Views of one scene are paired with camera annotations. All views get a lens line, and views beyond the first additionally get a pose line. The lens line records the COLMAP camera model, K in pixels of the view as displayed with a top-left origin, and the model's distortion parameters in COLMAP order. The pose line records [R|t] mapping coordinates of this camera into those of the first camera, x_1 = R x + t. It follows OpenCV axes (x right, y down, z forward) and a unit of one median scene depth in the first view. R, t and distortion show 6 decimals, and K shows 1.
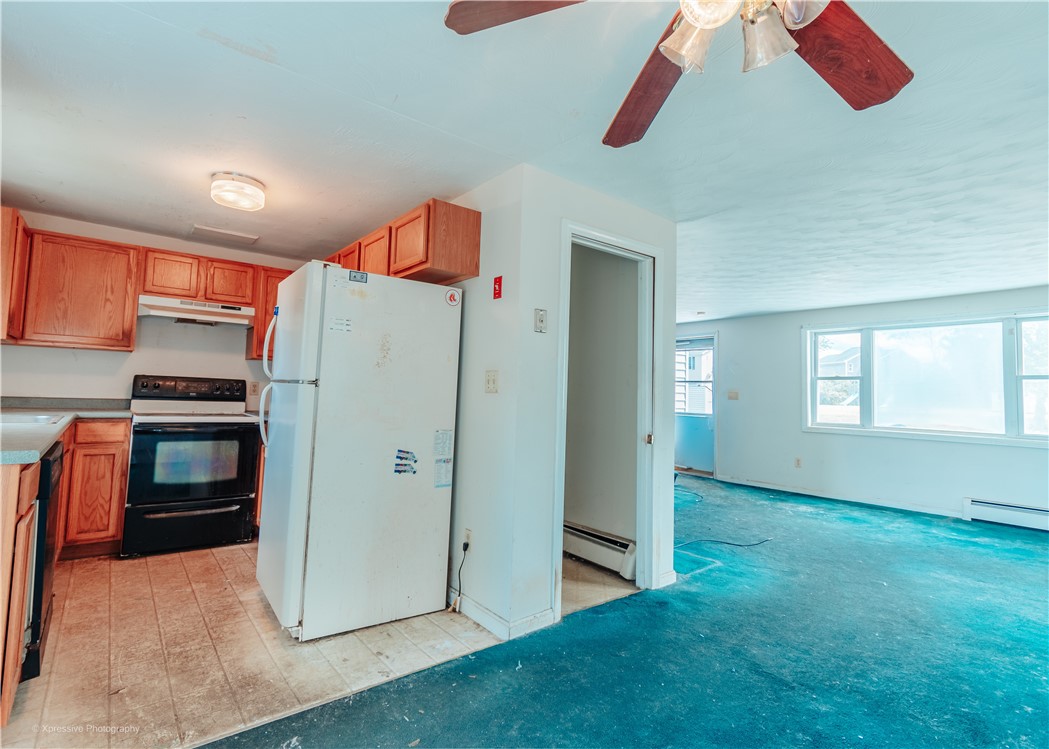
lens RADIAL K [[511.6, 0, 522.1], [0, 511.6, 358.7], [0, 0, 1]] dist [0.001203, -0.000676]
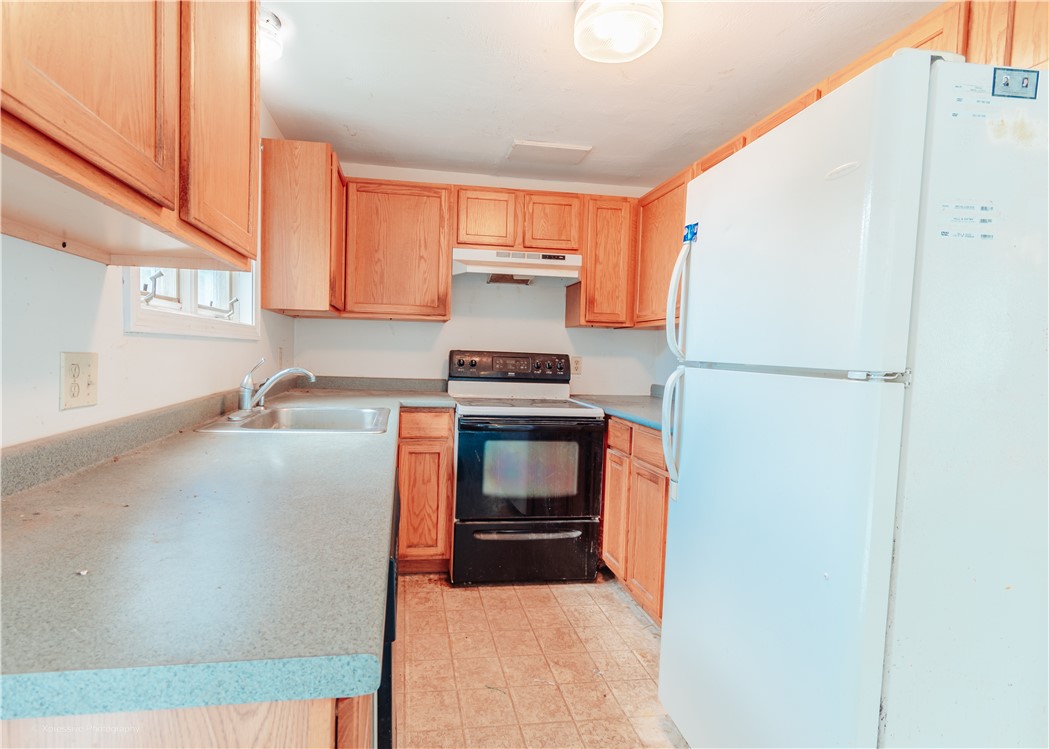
lens RADIAL K [[510.2, 0, 490.2], [0, 510.2, 360.9], [0, 0, 1]] dist [0.000467, 0.000280]
pose [[0.873361, 0.000501, -0.487073, -0.325210], [0.034949, 0.997358, 0.063690, -0.000843], [0.485818, -0.072647, 0.871036, 0.343480]]
